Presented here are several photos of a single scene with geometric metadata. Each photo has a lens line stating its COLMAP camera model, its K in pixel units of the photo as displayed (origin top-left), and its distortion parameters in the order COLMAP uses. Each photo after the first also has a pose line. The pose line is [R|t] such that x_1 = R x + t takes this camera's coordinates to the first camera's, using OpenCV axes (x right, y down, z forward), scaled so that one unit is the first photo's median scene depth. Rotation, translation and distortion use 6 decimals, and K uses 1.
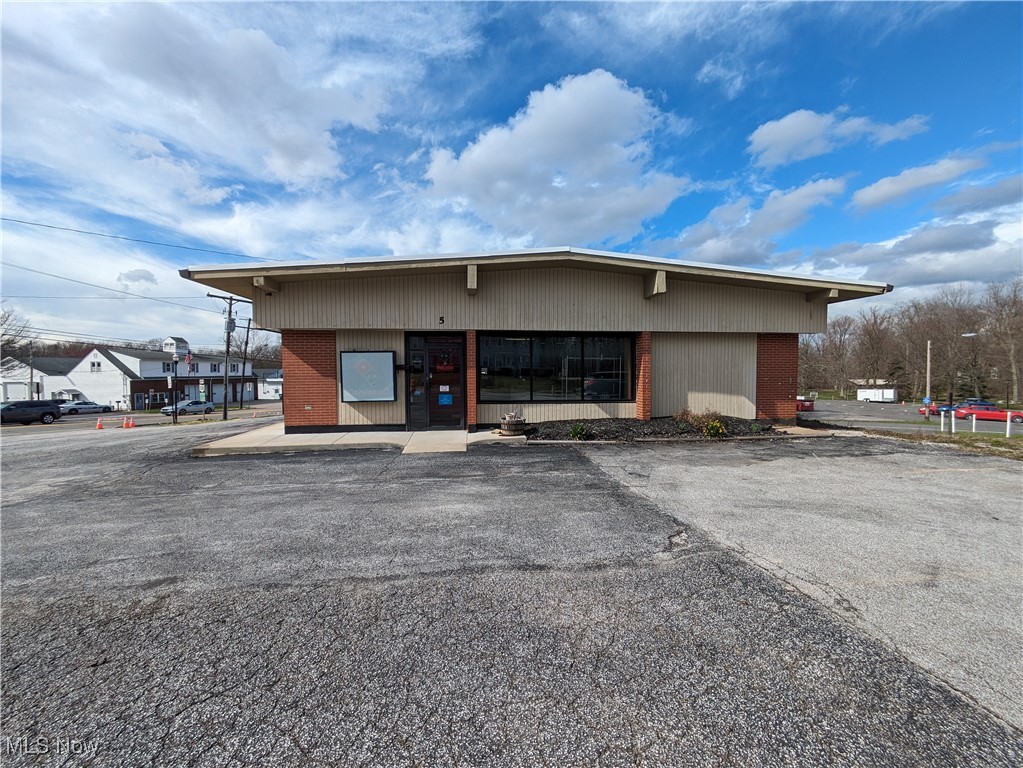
lens RADIAL K [[404.8, 0, 512.8], [0, 404.8, 388.8], [0, 0, 1]] dist [0.009925, 0.000185]
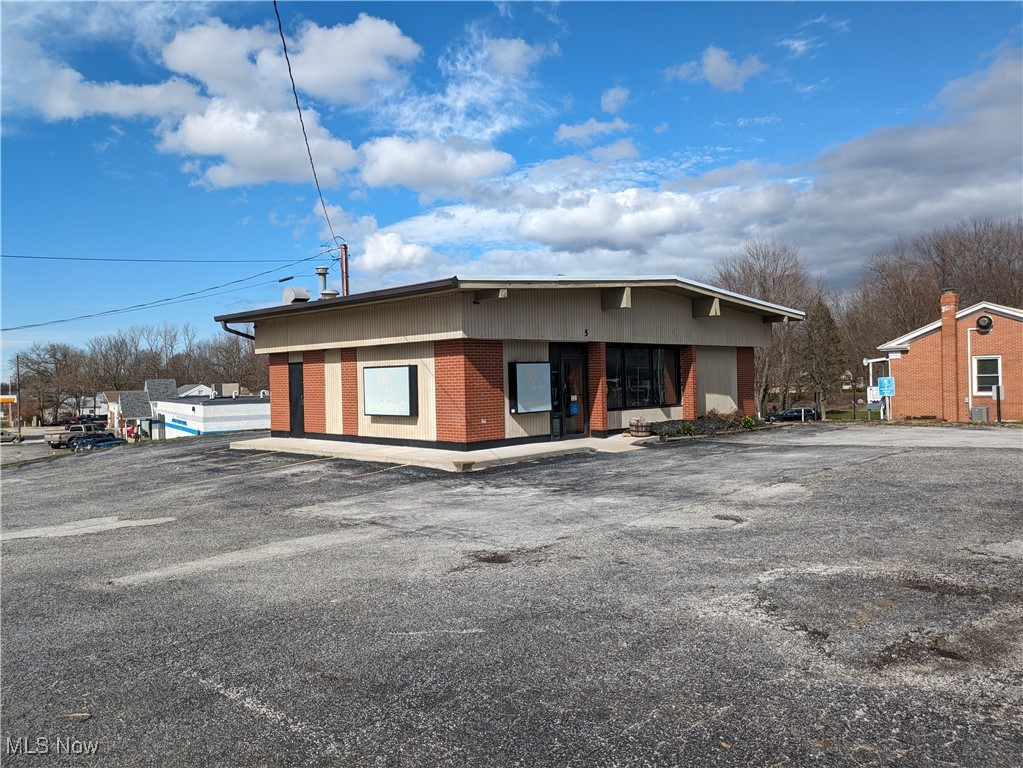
lens RADIAL K [[750.9, 0, 511.5], [0, 750.9, 384.0], [0, 0, 1]] dist [0.105422, -0.120106]
pose [[0.777638, -0.017207, 0.628477, -1.520776], [0.043221, 0.998724, -0.026135, 0.007356], [-0.627225, 0.047487, 0.777389, -0.388092]]
